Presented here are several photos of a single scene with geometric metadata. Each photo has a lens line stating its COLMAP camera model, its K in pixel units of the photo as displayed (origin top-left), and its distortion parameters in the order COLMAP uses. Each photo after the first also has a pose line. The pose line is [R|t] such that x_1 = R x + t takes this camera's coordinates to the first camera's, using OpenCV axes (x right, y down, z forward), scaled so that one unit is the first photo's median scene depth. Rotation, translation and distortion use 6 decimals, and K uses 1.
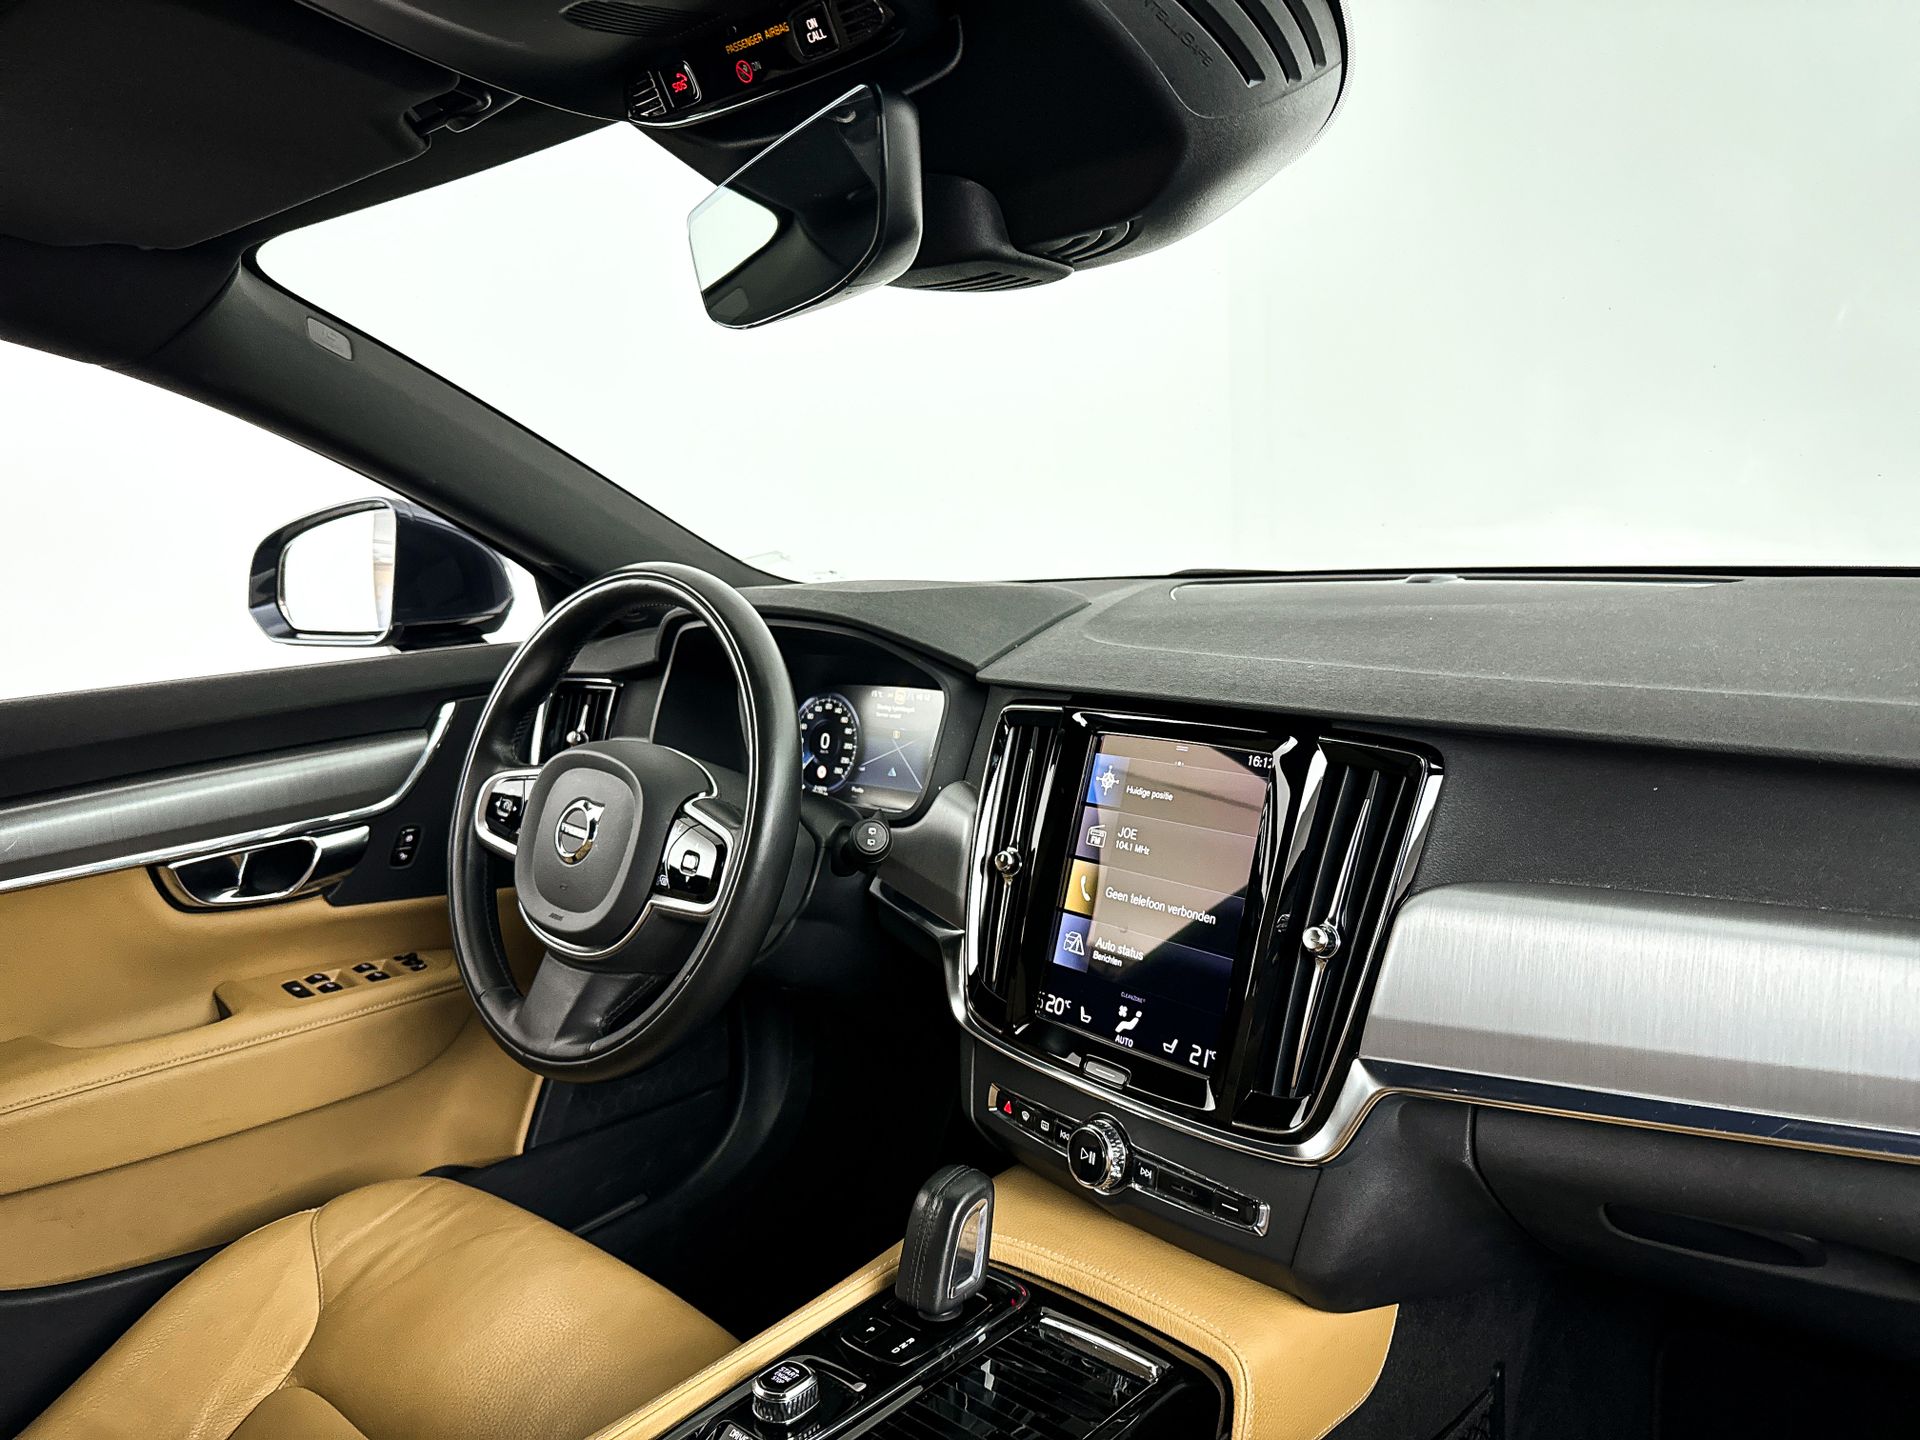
lens RADIAL K [[1328.3, 0, 960.0], [0, 1328.3, 720.0], [0, 0, 1]] dist [0.128722, -0.239501]
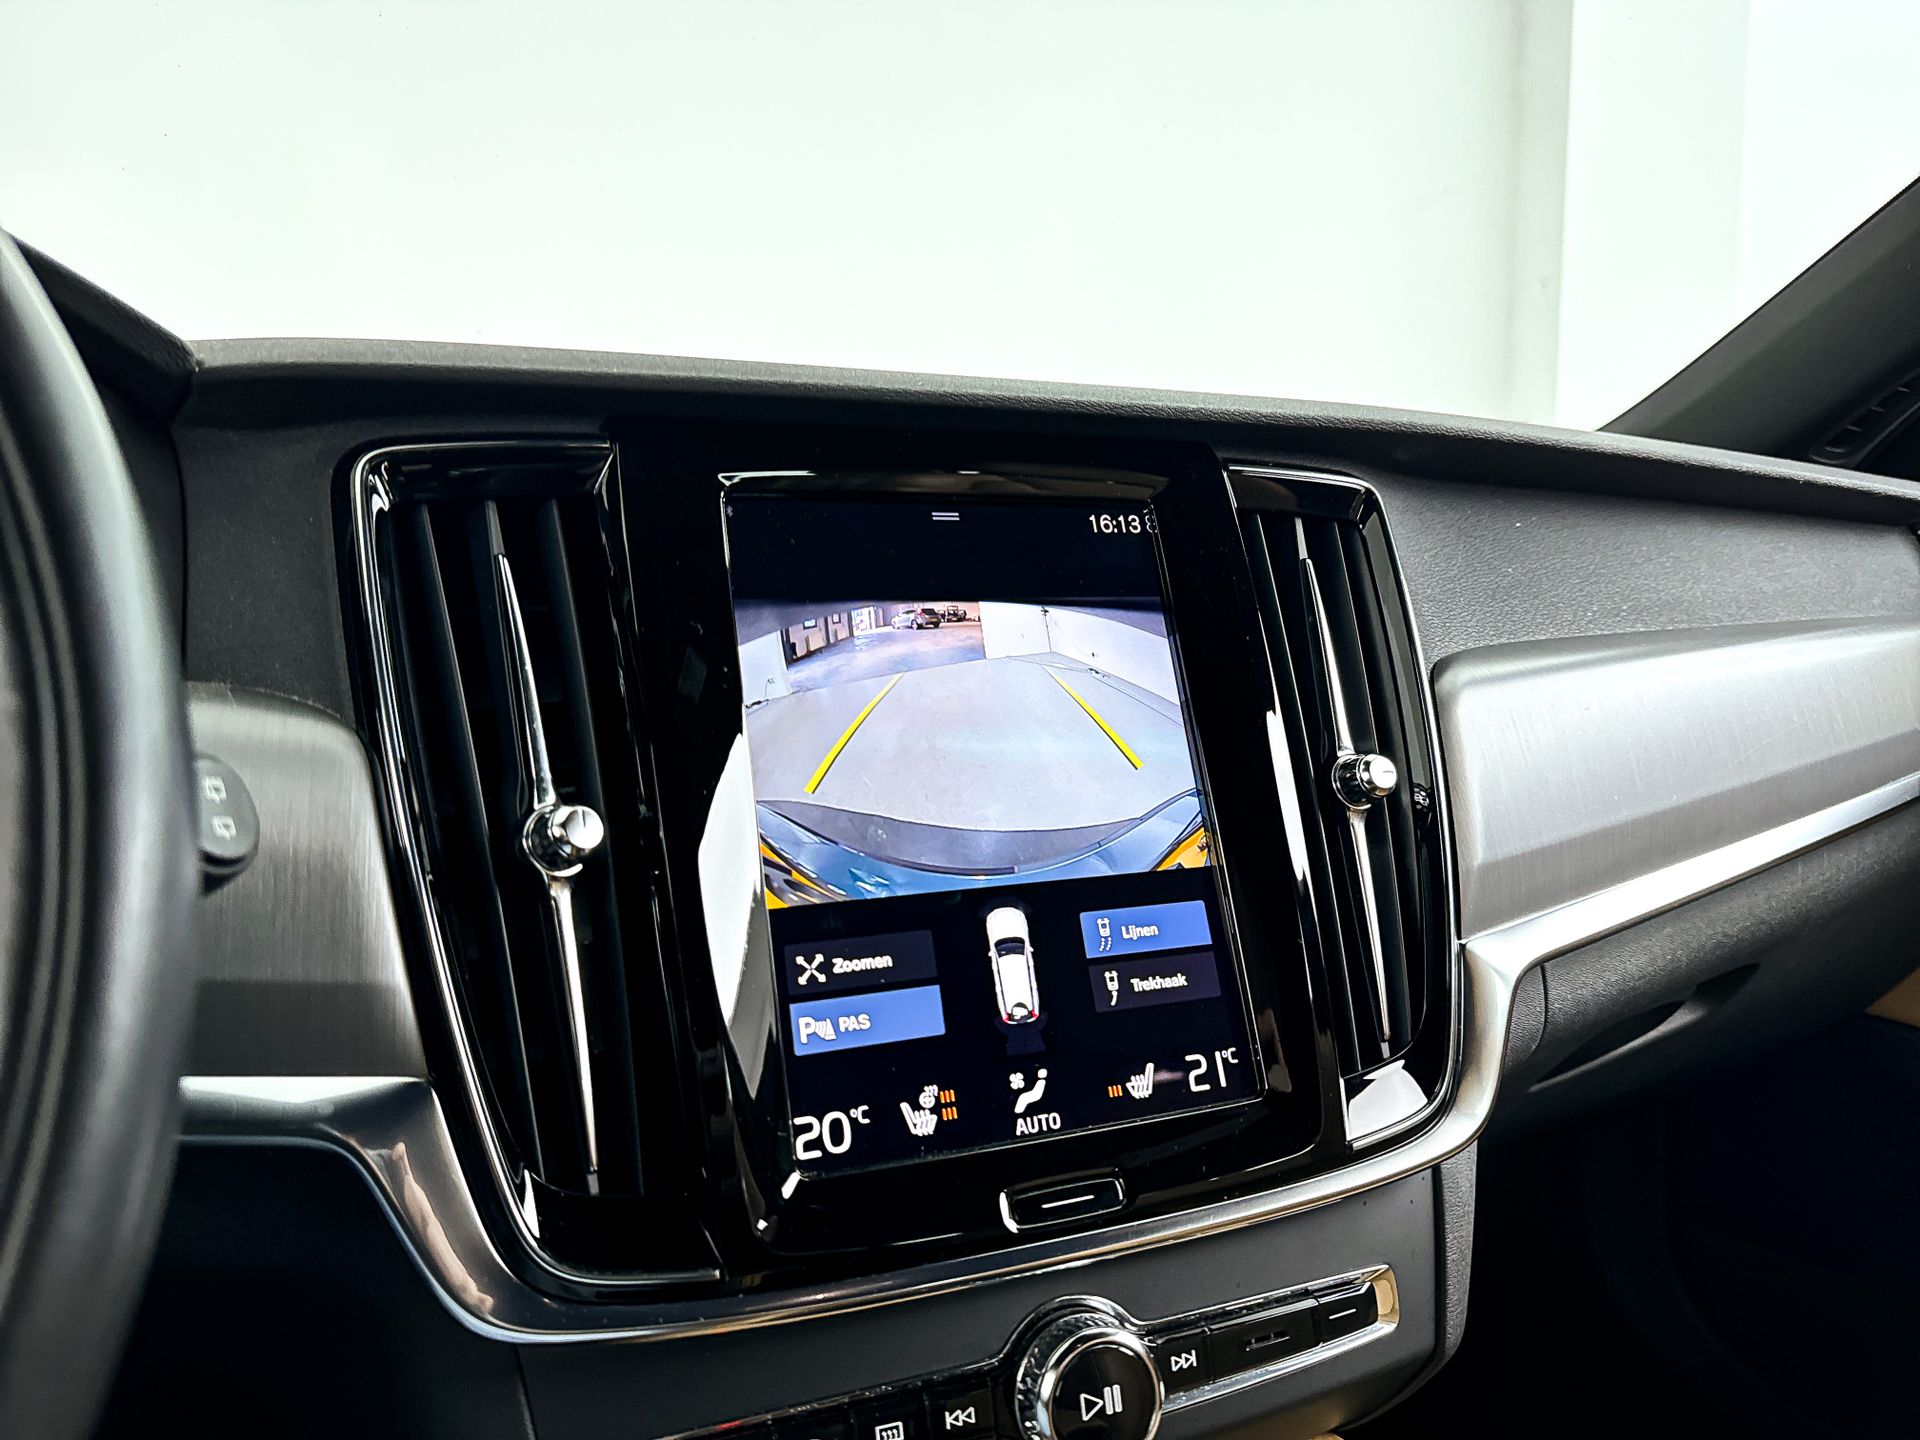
lens RADIAL K [[1363.5, 0, 966.6], [0, 1363.5, 722.7], [0, 0, 1]] dist [0.138229, -0.334850]
pose [[0.309312, -0.028584, 0.950531, -0.268029], [0.148367, 0.988758, -0.018546, 0.090850], [-0.939315, 0.146764, 0.310076, 0.707876]]
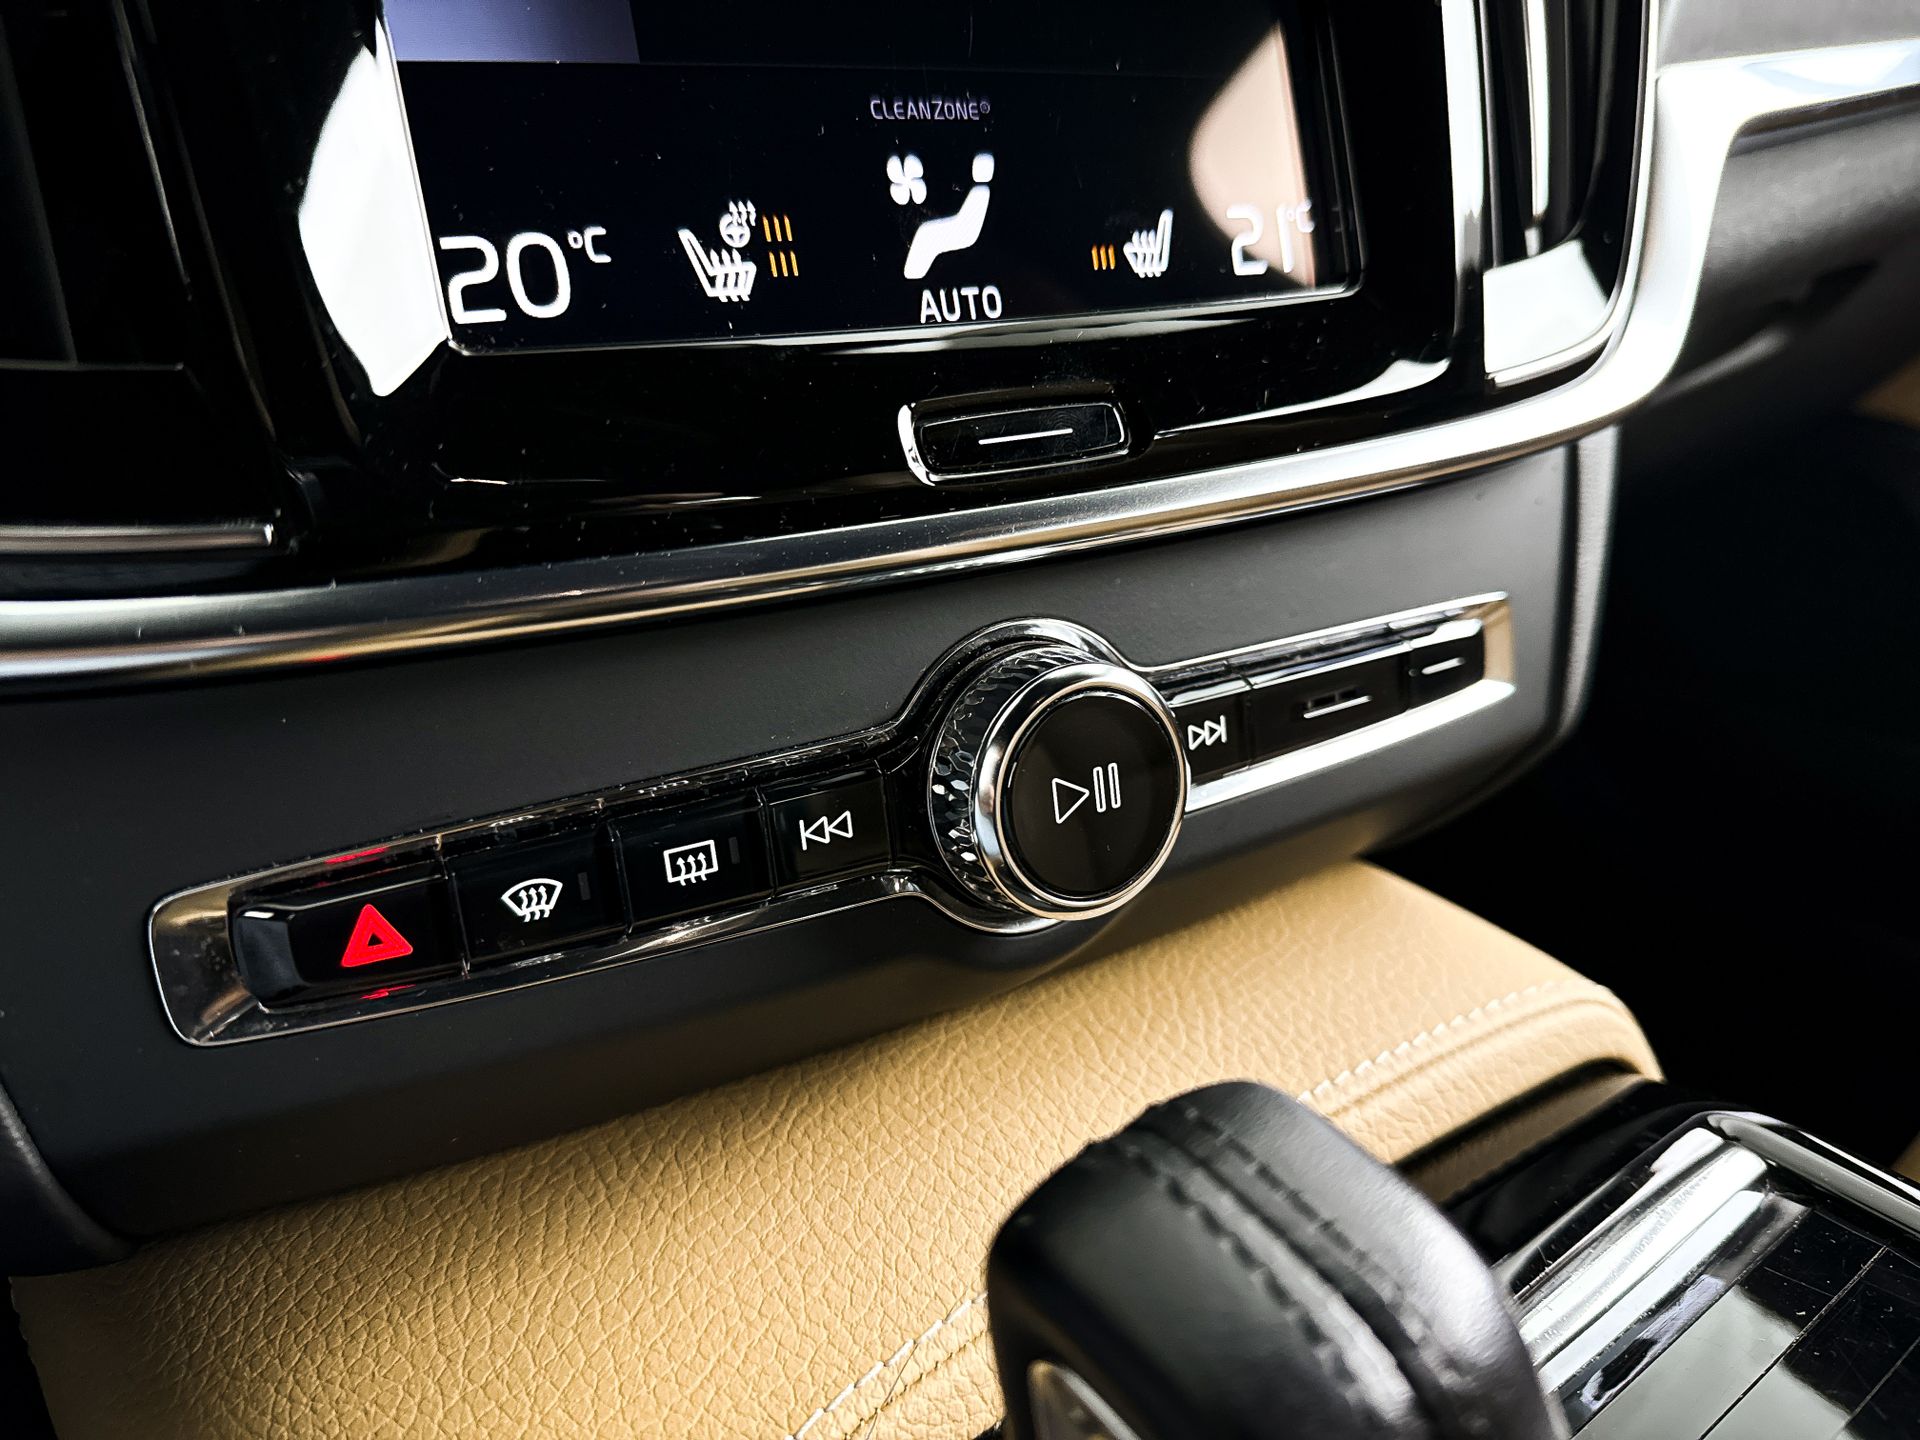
lens RADIAL K [[1441.5, 0, 983.3], [0, 1441.5, 748.5], [0, 0, 1]] dist [0.106130, -0.331932]
pose [[0.163947, -0.365117, 0.916412, -0.108099], [0.131003, 0.928812, 0.346621, 0.185376], [-0.977732, 0.063225, 0.200108, 0.785044]]
